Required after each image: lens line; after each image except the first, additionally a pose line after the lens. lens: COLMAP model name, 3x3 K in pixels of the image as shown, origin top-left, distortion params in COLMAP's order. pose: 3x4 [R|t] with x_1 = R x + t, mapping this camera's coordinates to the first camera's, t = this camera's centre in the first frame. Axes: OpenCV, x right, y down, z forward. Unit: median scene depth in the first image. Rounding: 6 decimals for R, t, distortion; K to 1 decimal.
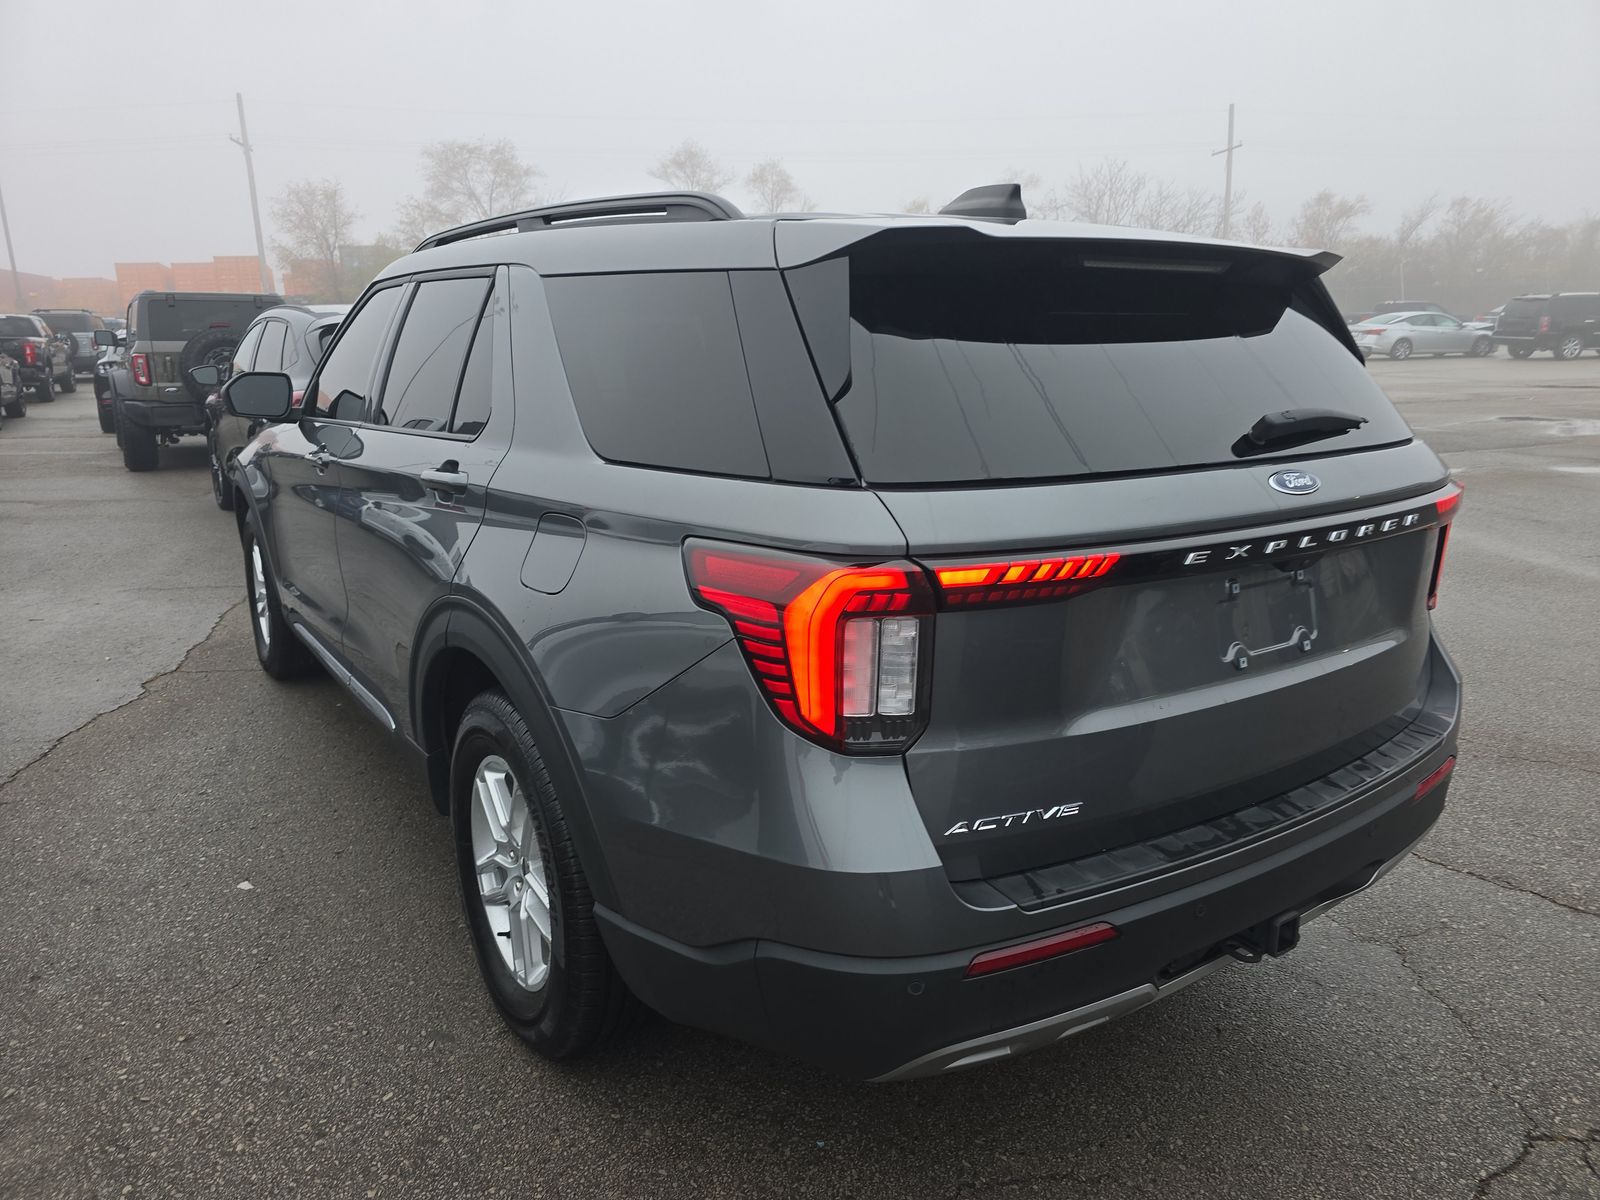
lens RADIAL K [[1068.8, 0, 794.8], [0, 1068.8, 560.6], [0, 0, 1]] dist [0.095519, -0.096647]
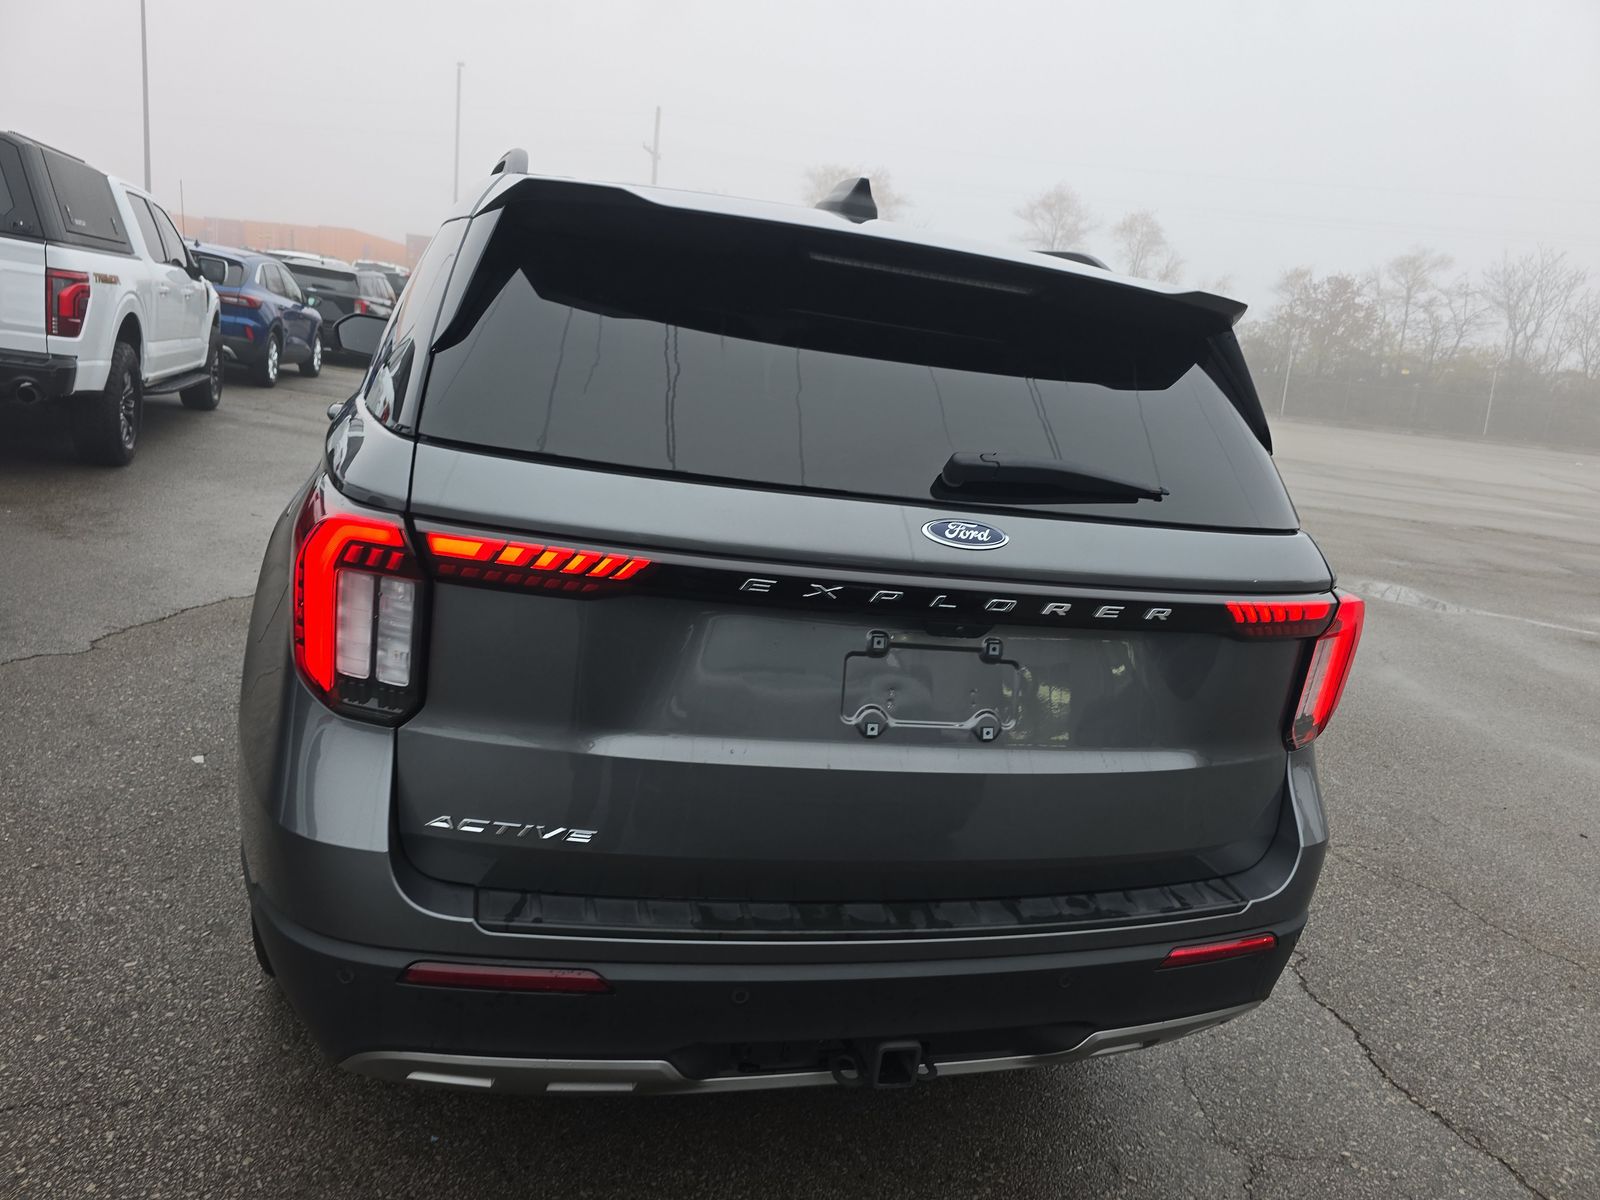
lens RADIAL K [[1077.8, 0, 802.6], [0, 1077.8, 556.2], [0, 0, 1]] dist [0.060262, -0.054792]
pose [[0.942826, 0.186595, -0.276155, 0.545156], [-0.196422, 0.980486, -0.008105, -0.021589], [0.269254, 0.061884, 0.961079, 0.149418]]
